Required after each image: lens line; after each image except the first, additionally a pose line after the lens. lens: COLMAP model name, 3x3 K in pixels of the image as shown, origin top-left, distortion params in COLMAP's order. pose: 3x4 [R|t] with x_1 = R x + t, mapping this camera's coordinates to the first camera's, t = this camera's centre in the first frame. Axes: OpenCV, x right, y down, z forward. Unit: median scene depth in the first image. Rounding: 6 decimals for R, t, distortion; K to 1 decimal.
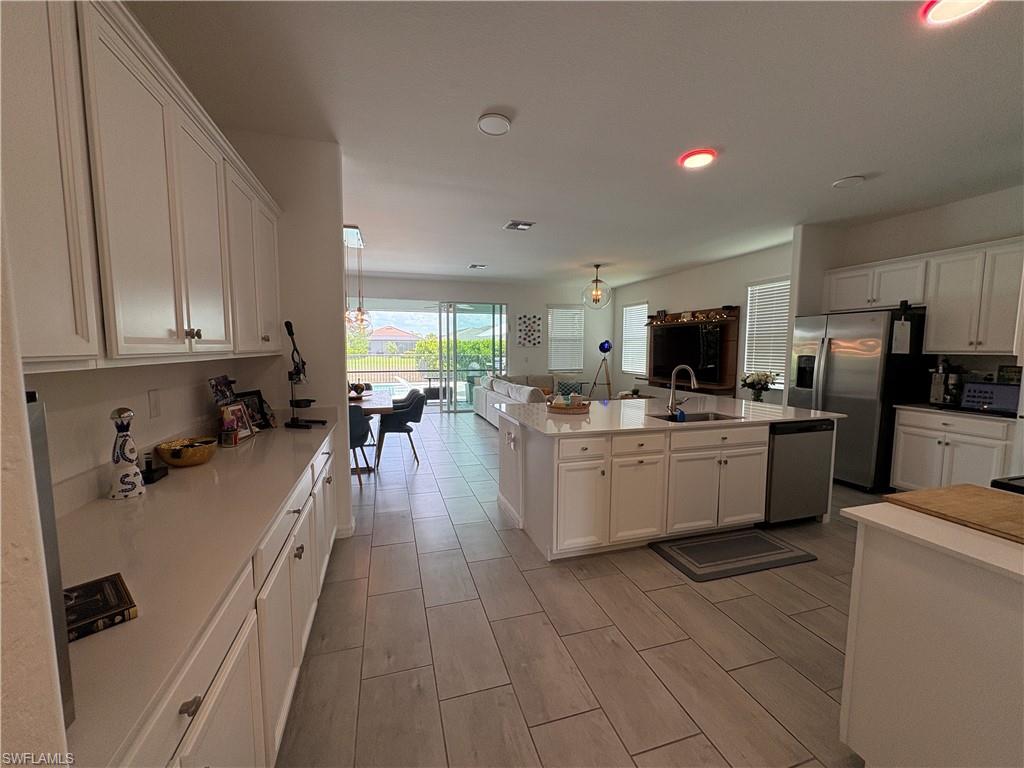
lens RADIAL K [[407.9, 0, 515.5], [0, 407.9, 383.9], [0, 0, 1]] dist [0.001847, -0.000328]
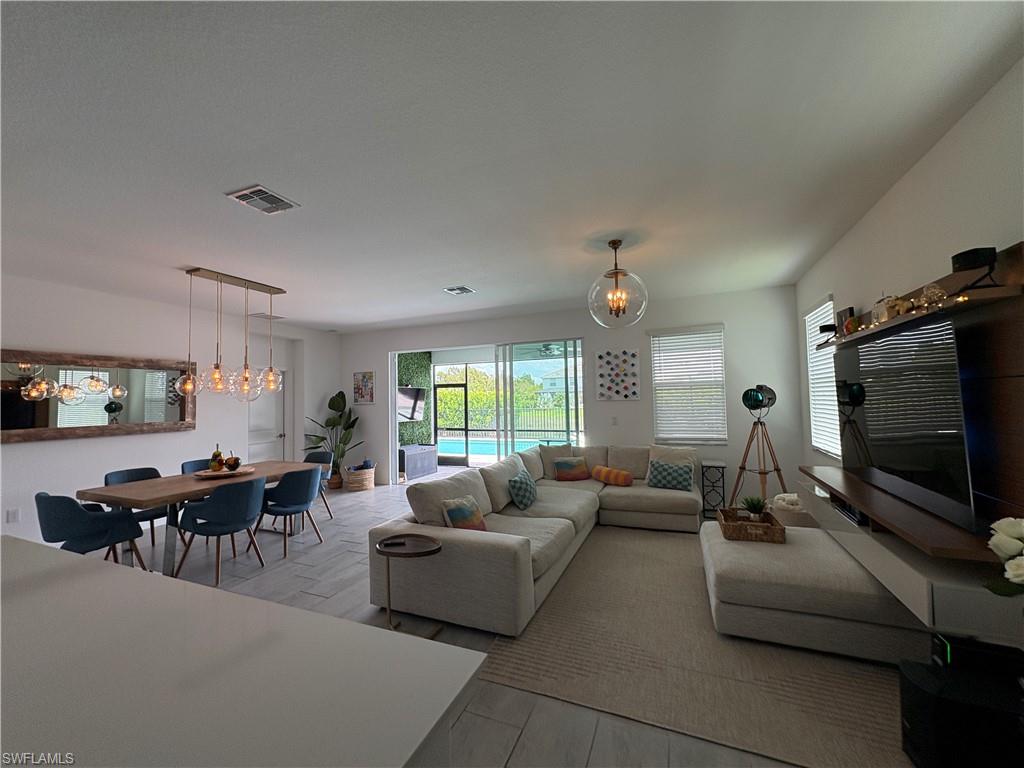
lens RADIAL K [[407.9, 0, 510.4], [0, 407.9, 382.8], [0, 0, 1]] dist [0.001847, -0.000328]
pose [[0.760260, -0.047389, -0.647889, 0.318927], [-0.032538, 0.993306, -0.110836, -0.043166], [0.648804, 0.105346, 0.753628, 0.416778]]
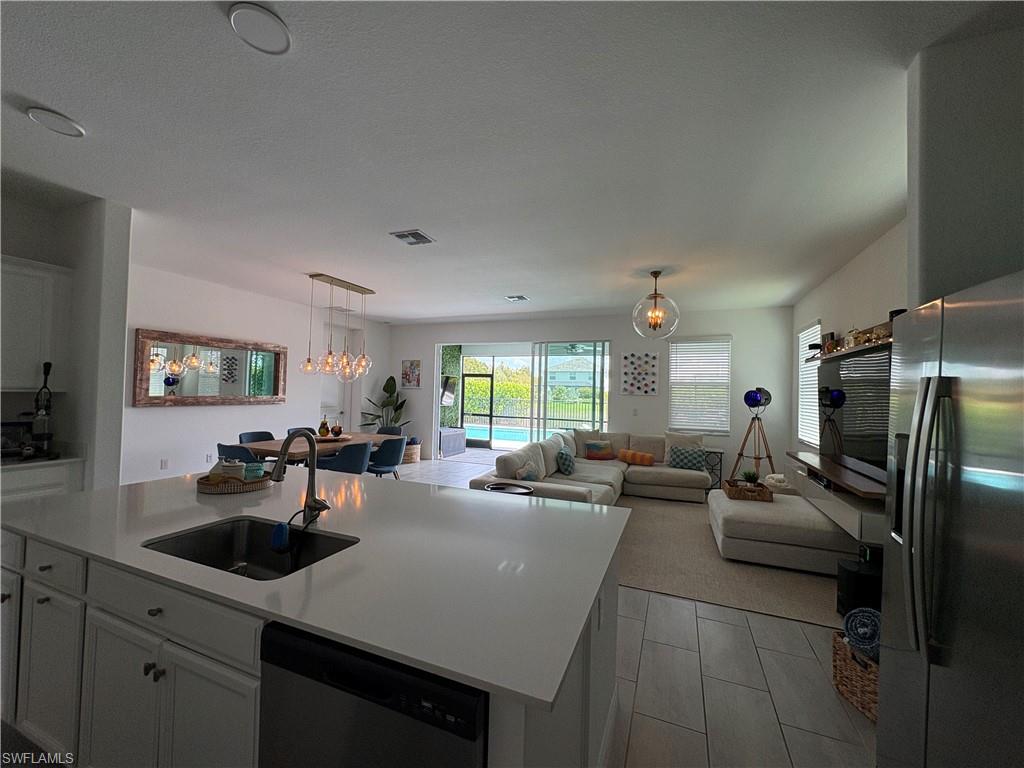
lens RADIAL K [[407.9, 0, 511.3], [0, 407.9, 383.0], [0, 0, 1]] dist [0.001847, -0.000328]
pose [[0.767974, 0.001564, -0.640479, 0.334589], [-0.077521, 0.992872, -0.090529, -0.027846], [0.635773, 0.119174, 0.762621, 0.281109]]
